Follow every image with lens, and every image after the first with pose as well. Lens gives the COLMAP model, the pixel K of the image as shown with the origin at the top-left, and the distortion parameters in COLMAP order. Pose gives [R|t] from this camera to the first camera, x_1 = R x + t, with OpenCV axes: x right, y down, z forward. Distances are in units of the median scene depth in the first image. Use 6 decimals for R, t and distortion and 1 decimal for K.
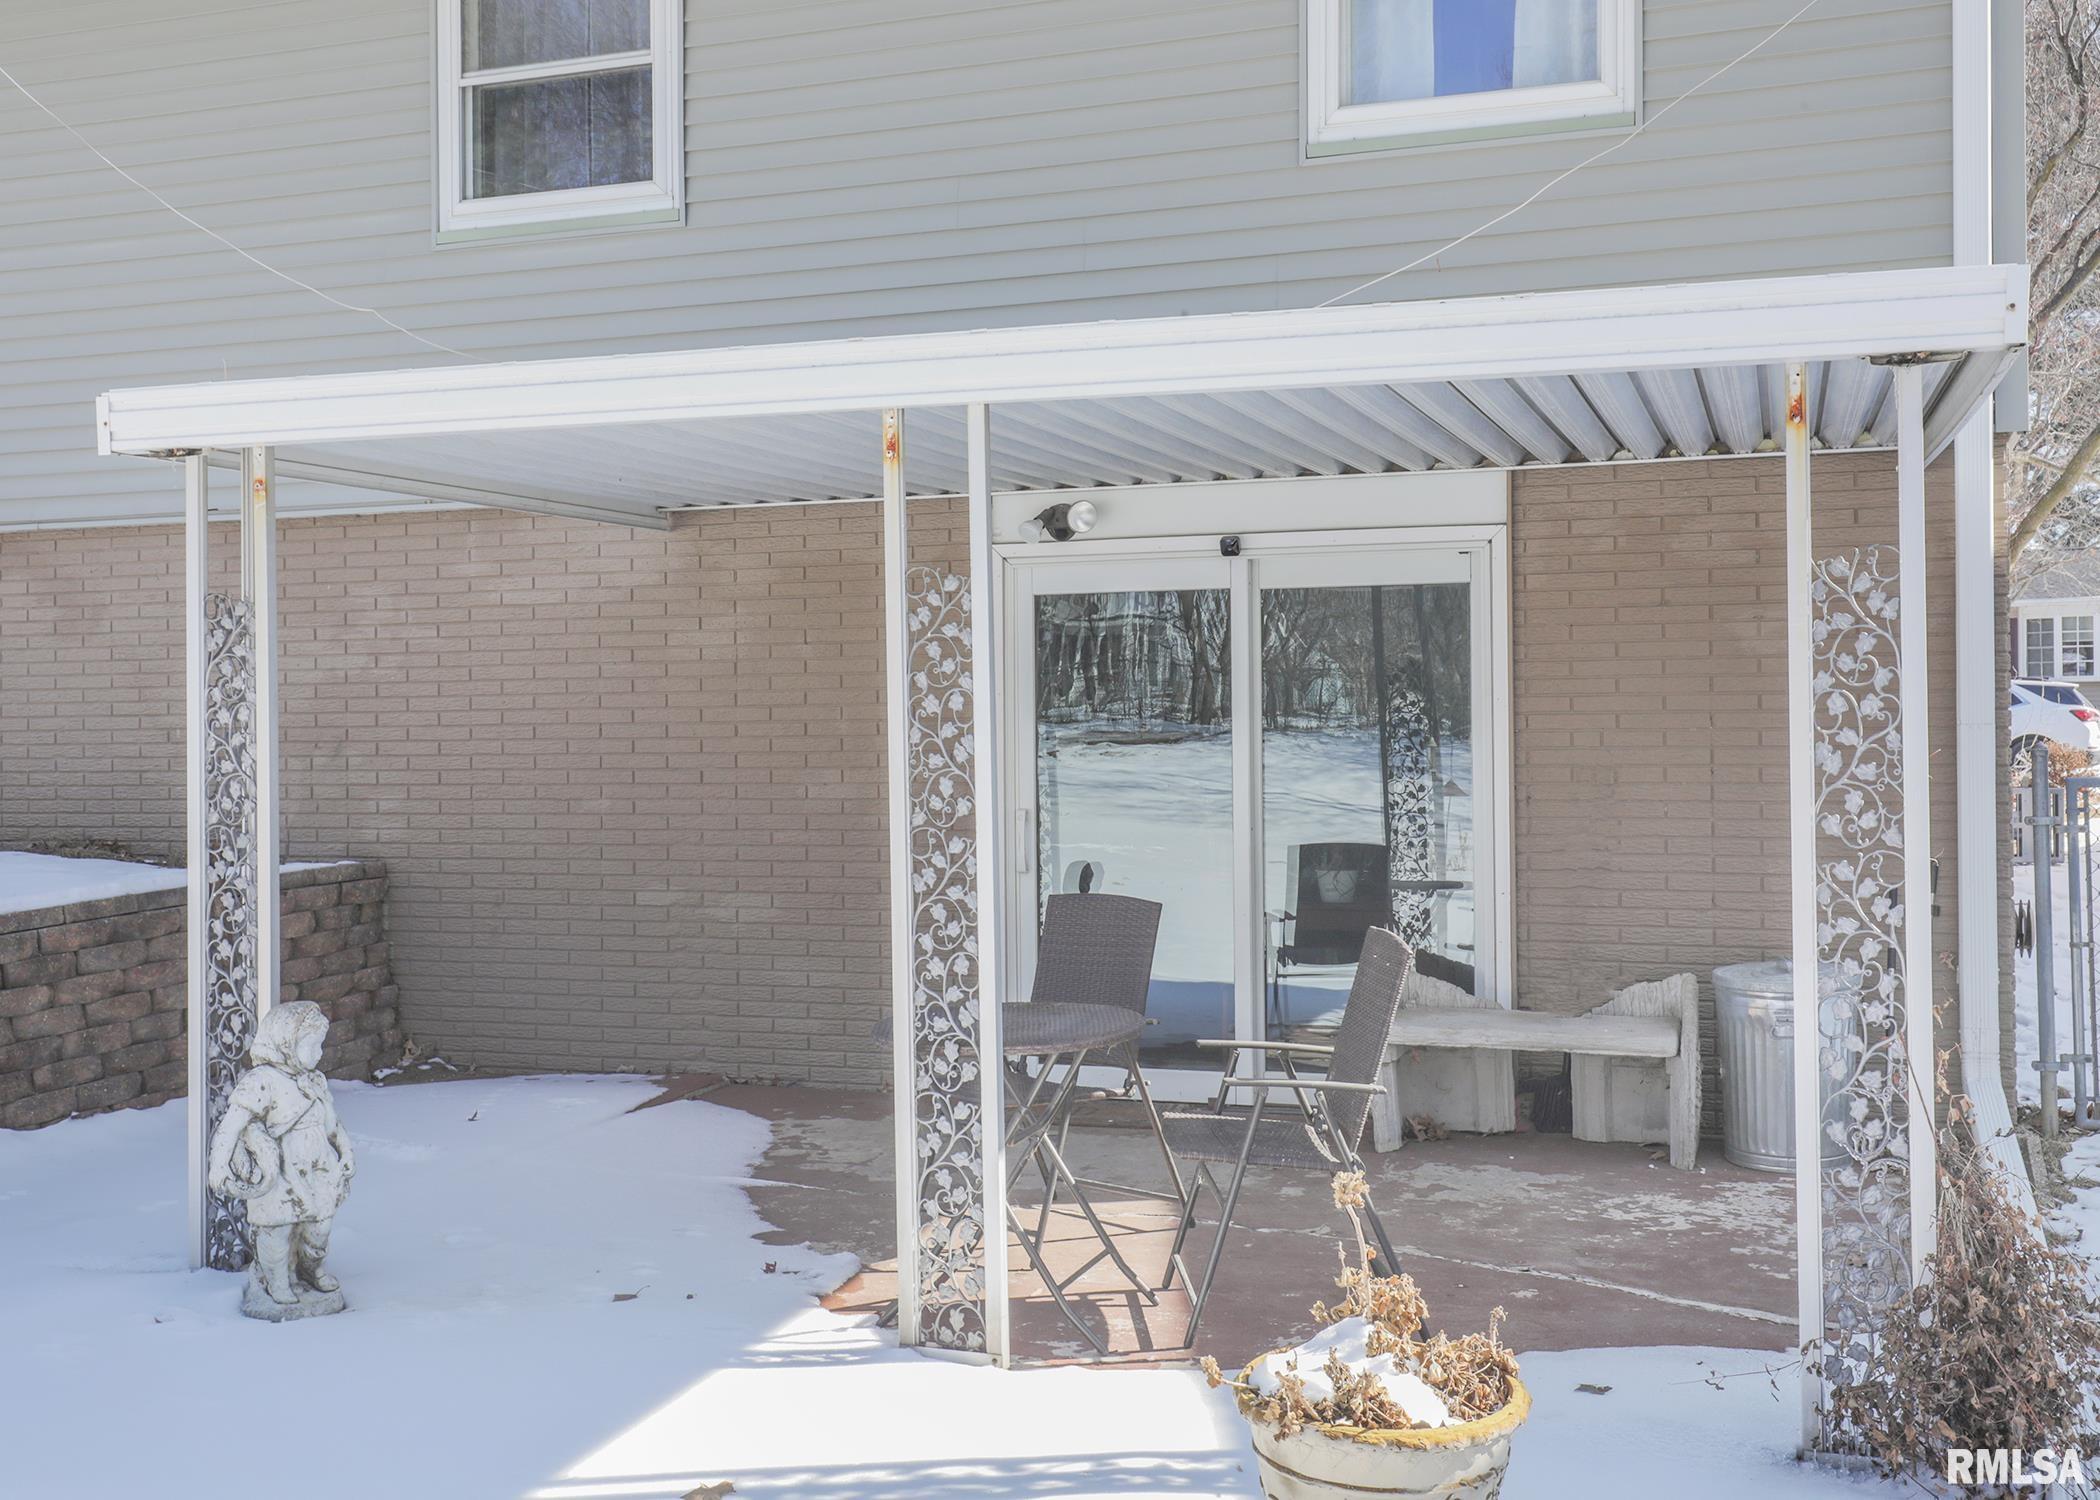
lens RADIAL K [[2134.8, 0, 1050.0], [0, 2134.8, 750.0], [0, 0, 1]] dist [0.113380, 0.002427]
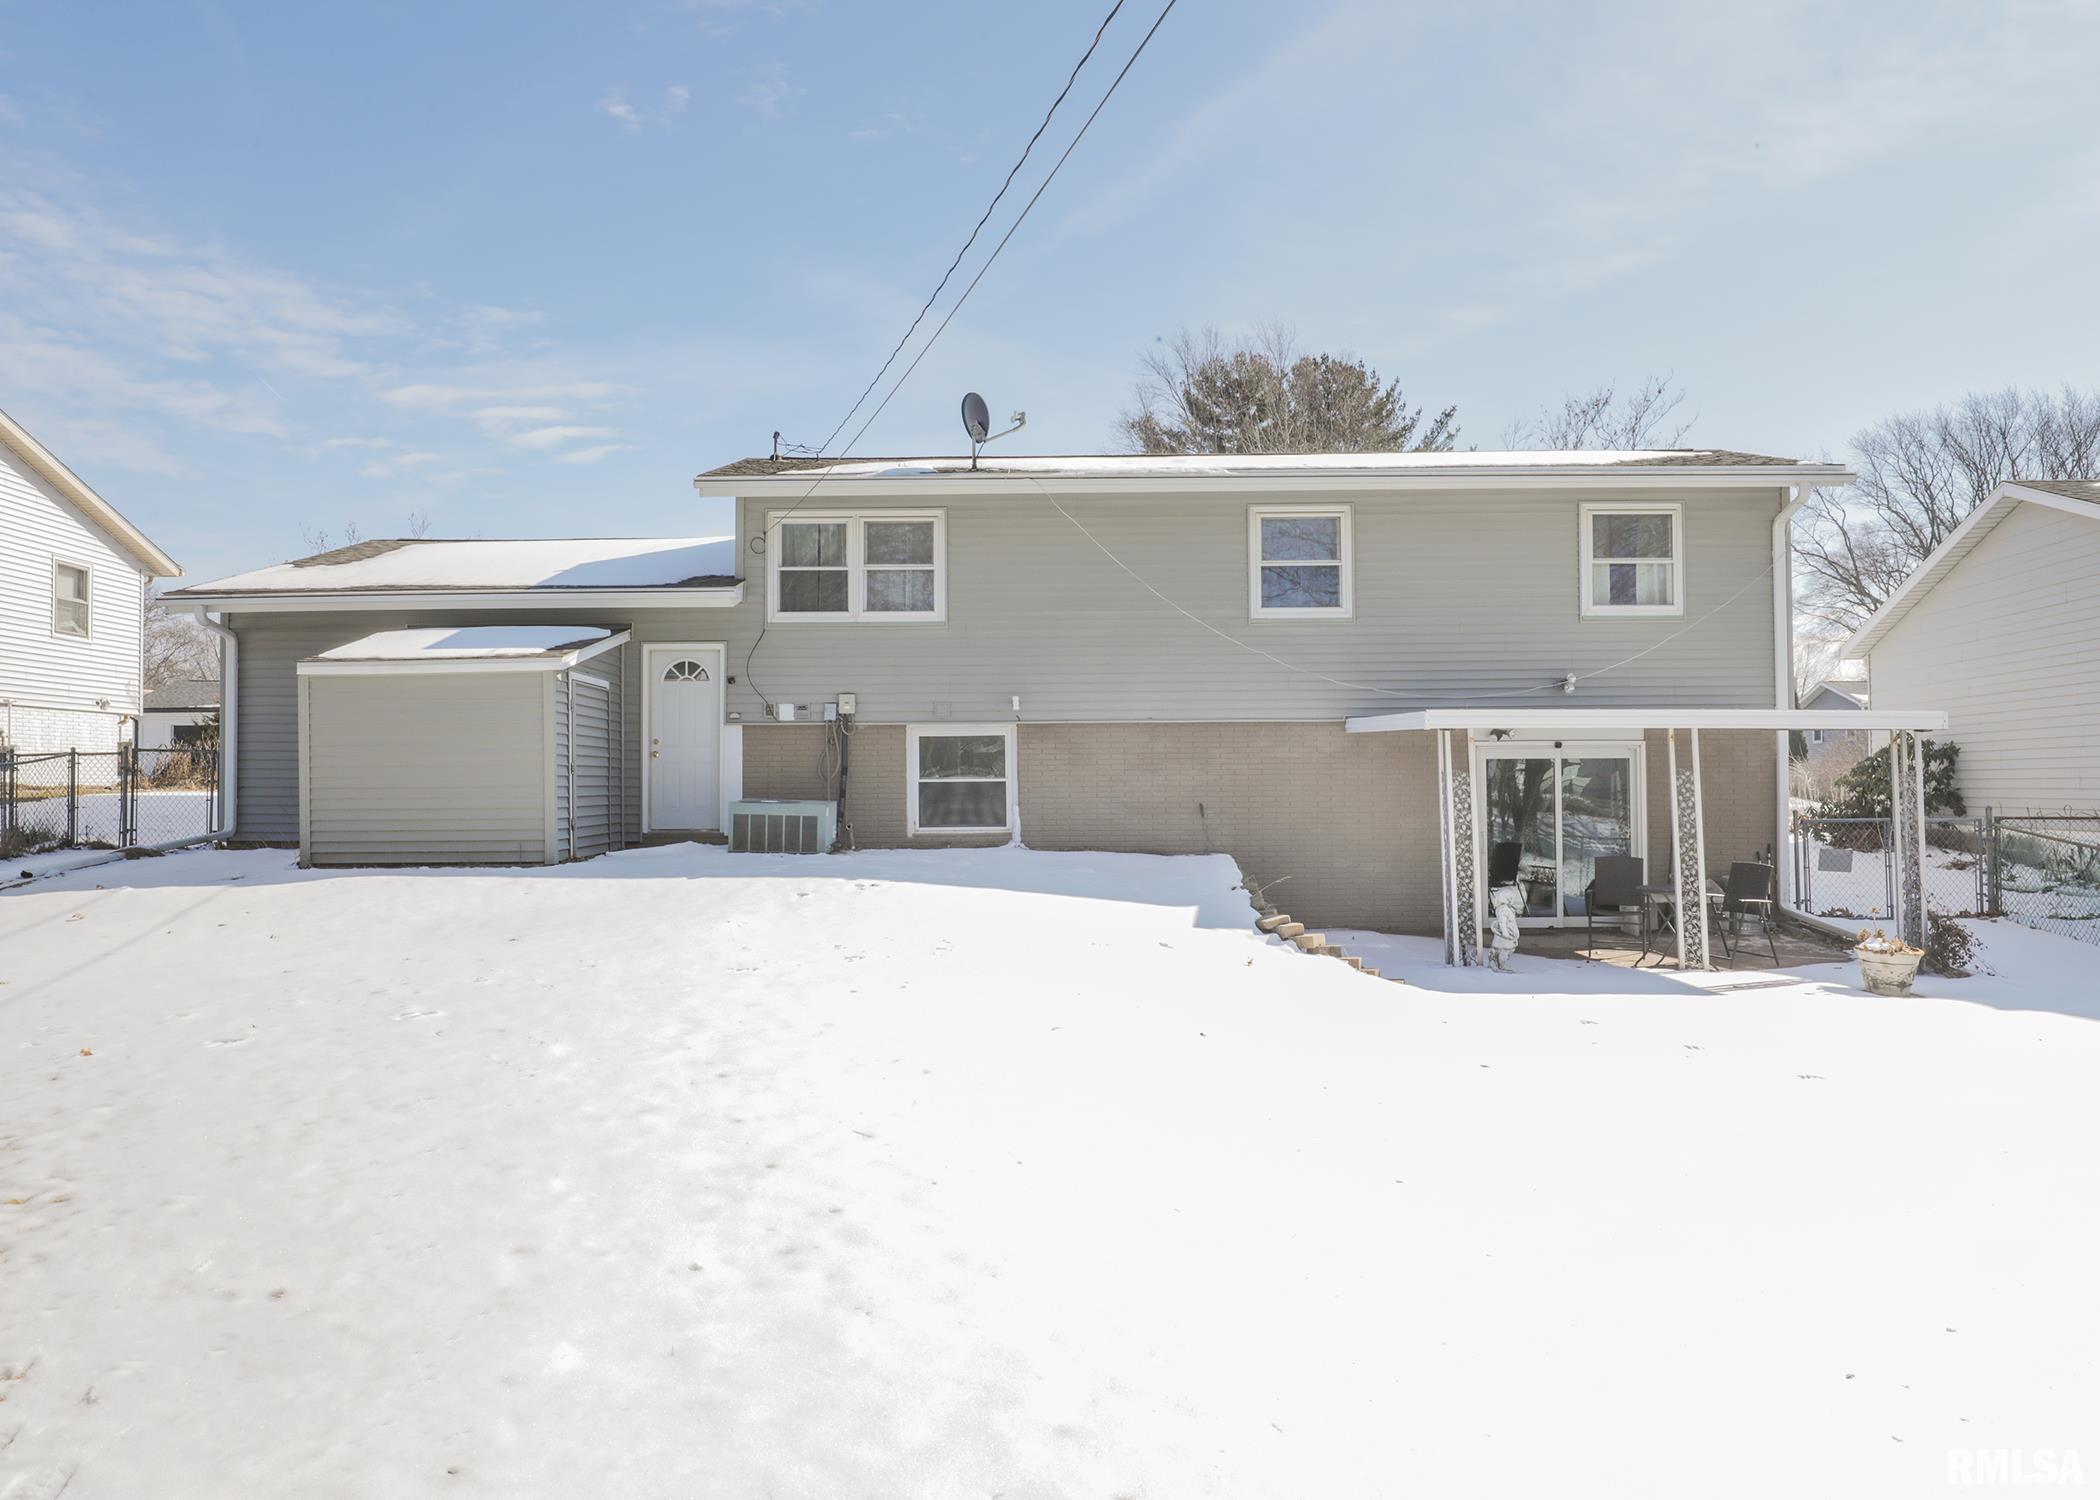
lens RADIAL K [[1451.2, 0, 1050.0], [0, 1451.2, 750.0], [0, 0, 1]] dist [-0.001198, -0.000436]
pose [[0.936935, 0.010027, 0.349361, -1.307820], [0.001007, 0.999507, -0.031386, -0.024347], [-0.349503, 0.029758, 0.936462, -0.670271]]
